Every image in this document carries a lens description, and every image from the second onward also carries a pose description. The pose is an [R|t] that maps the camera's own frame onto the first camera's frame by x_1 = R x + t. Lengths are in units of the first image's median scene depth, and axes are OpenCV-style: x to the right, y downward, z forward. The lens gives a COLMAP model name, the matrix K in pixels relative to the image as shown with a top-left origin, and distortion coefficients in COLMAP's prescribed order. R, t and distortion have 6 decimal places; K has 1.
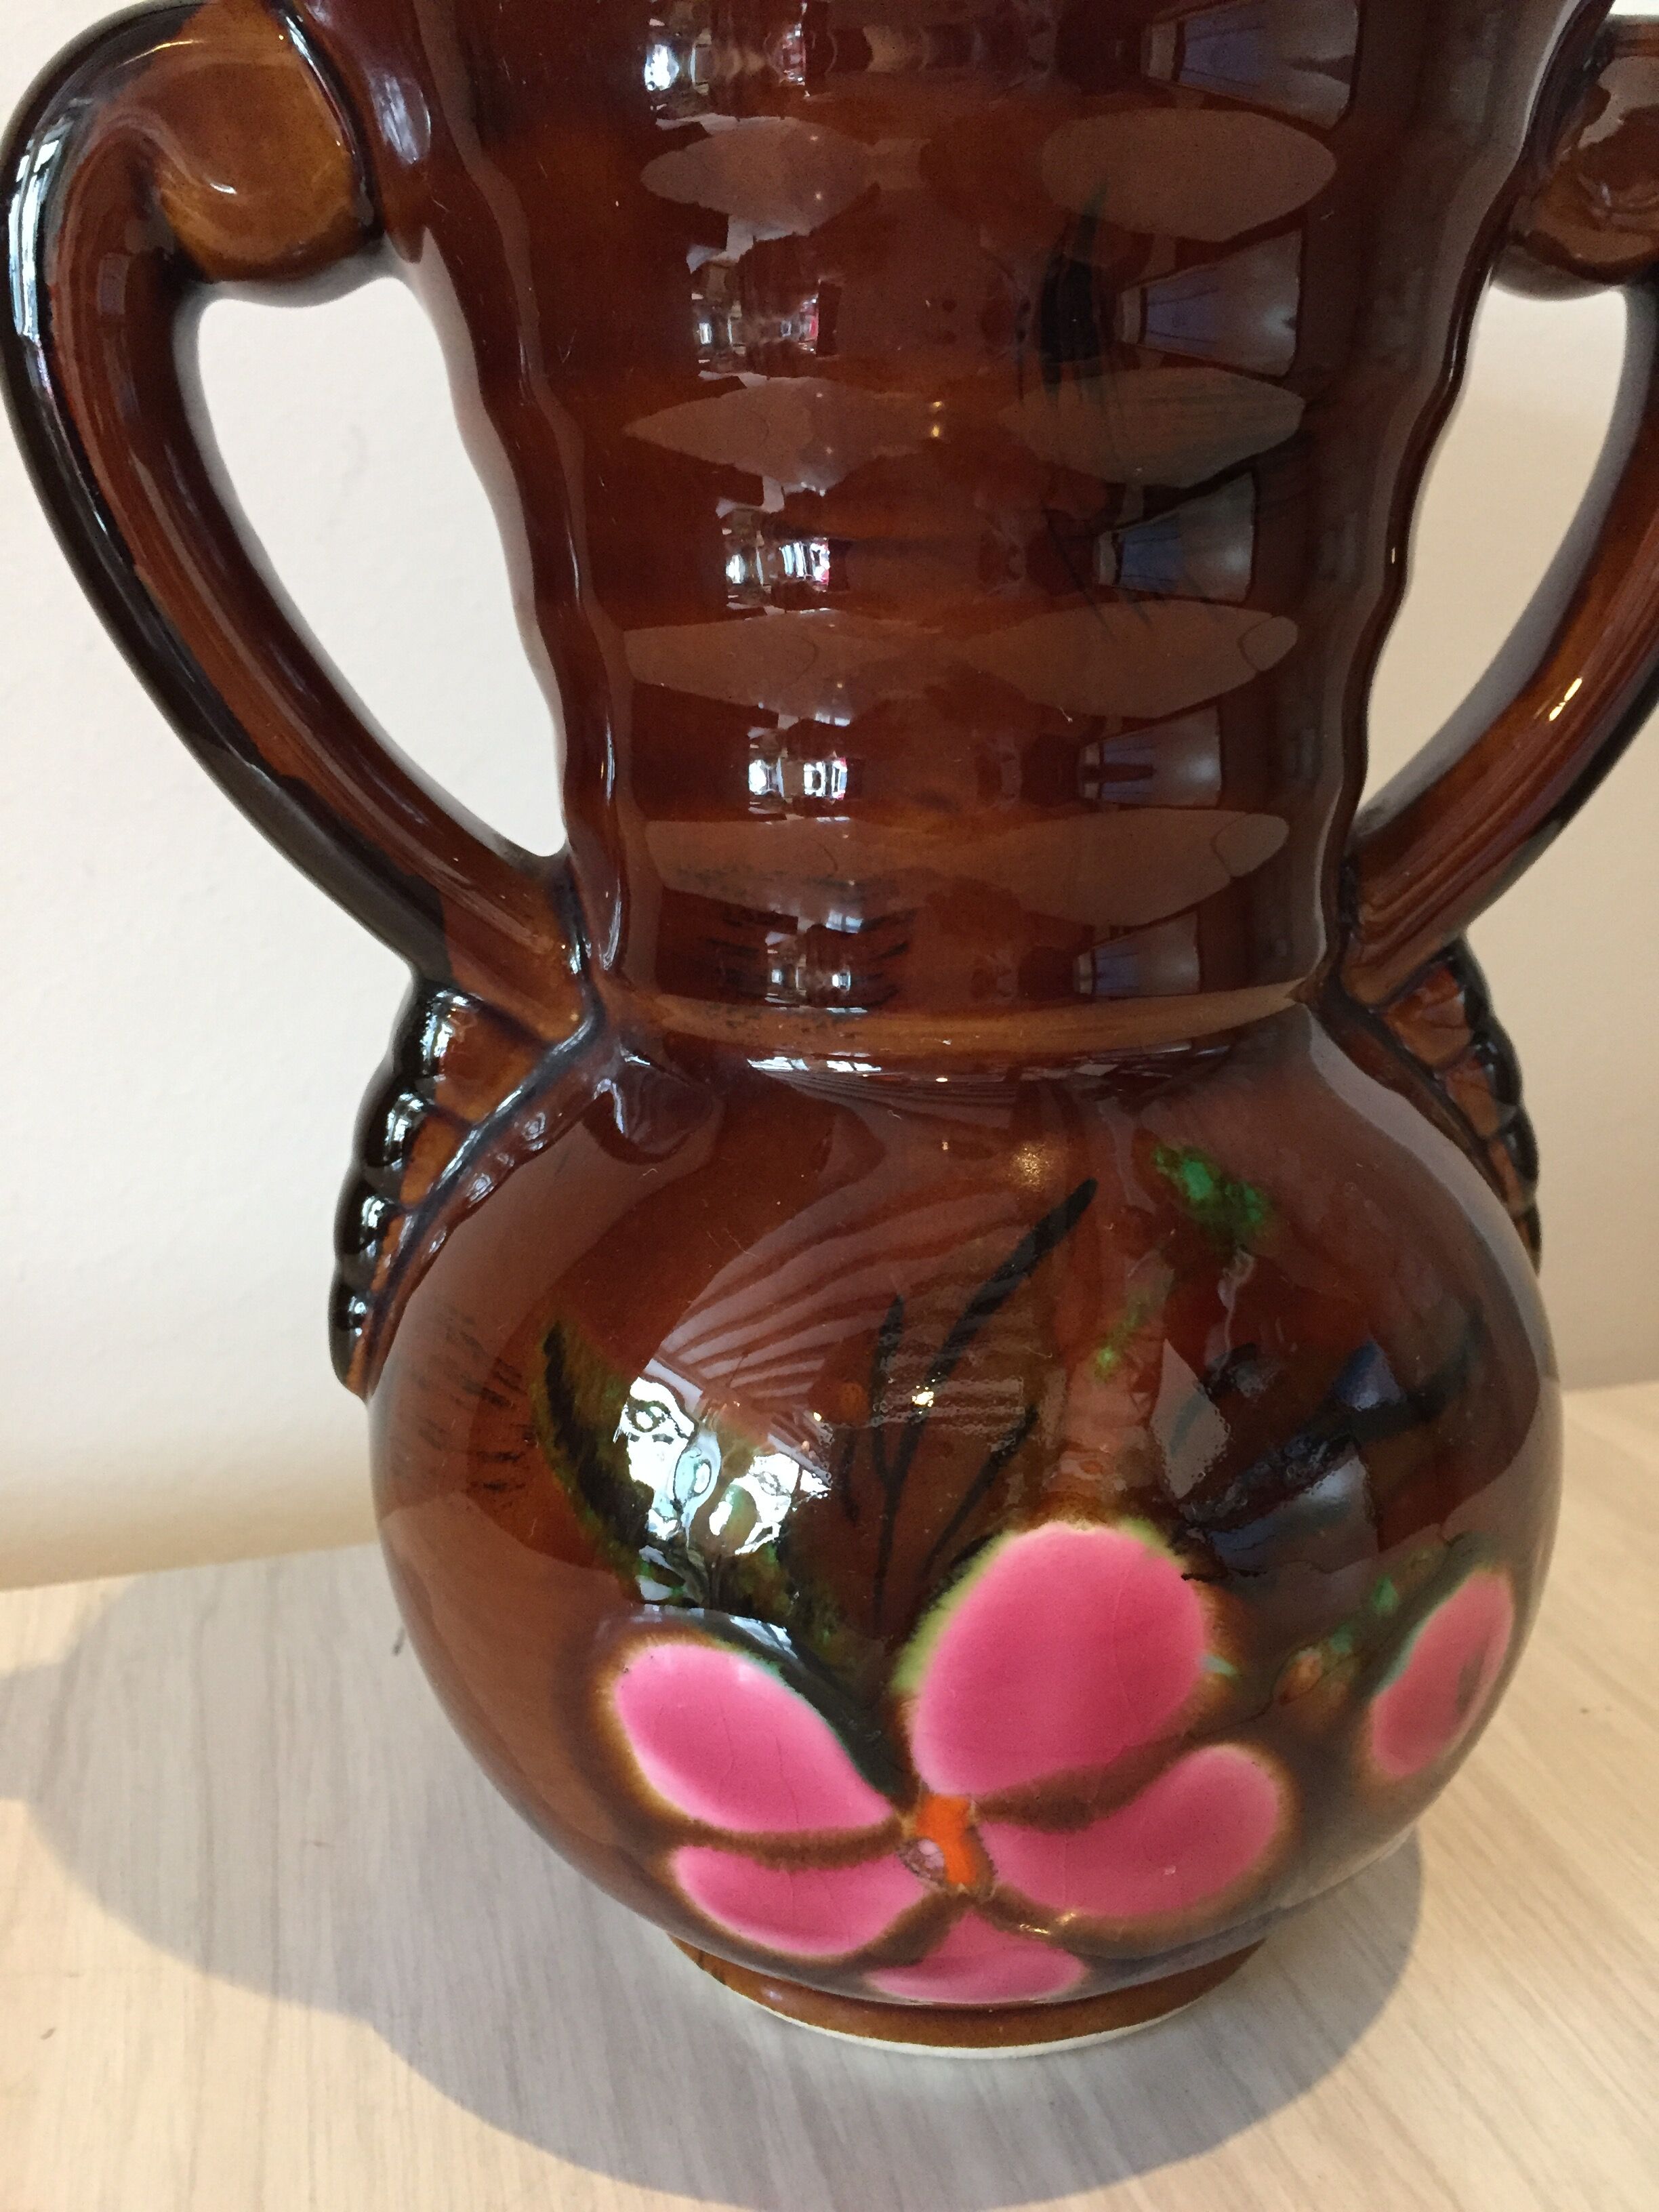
lens RADIAL K [[1930.8, 0, 828.6], [0, 1930.8, 1106.7], [0, 0, 1]] dist [-0.004810, -0.007756]
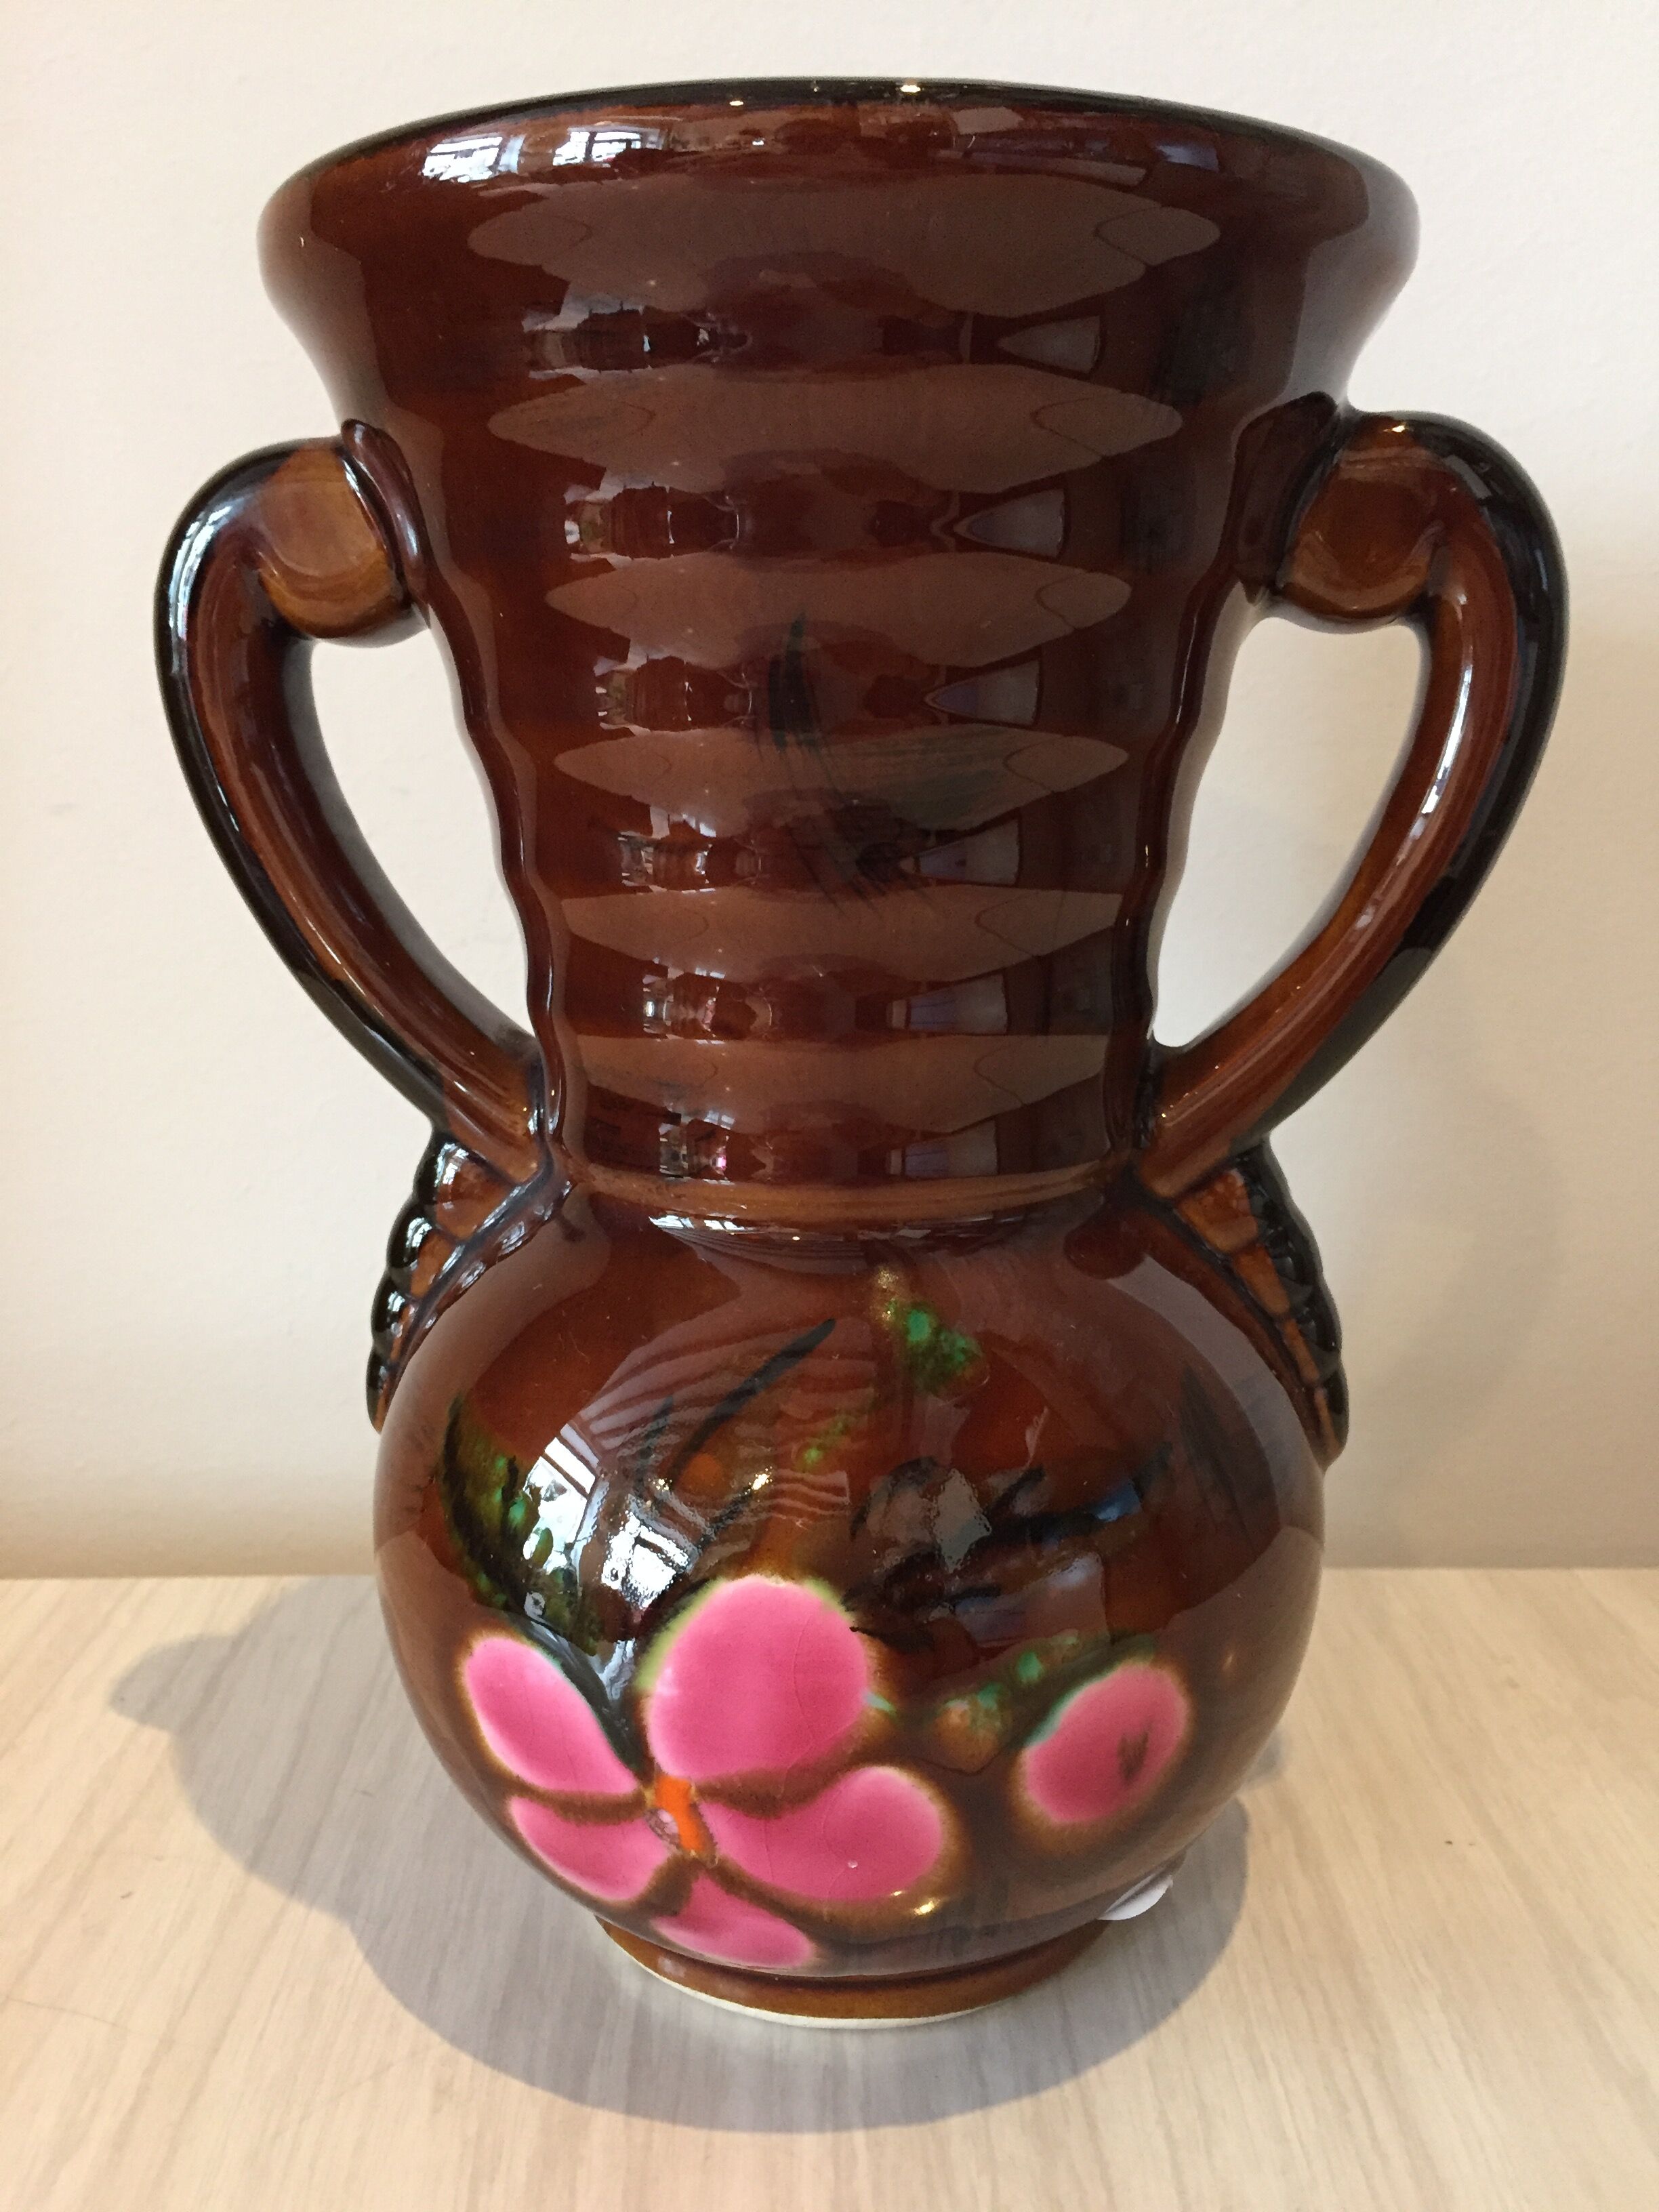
lens RADIAL K [[1922.4, 0, 838.1], [0, 1922.4, 1112.0], [0, 0, 1]] dist [0.090764, -0.156089]
pose [[0.969481, 0.054974, -0.238922, 0.407063], [-0.067267, 0.996782, -0.043599, -0.042726], [0.235756, 0.058340, 0.970060, -0.260357]]
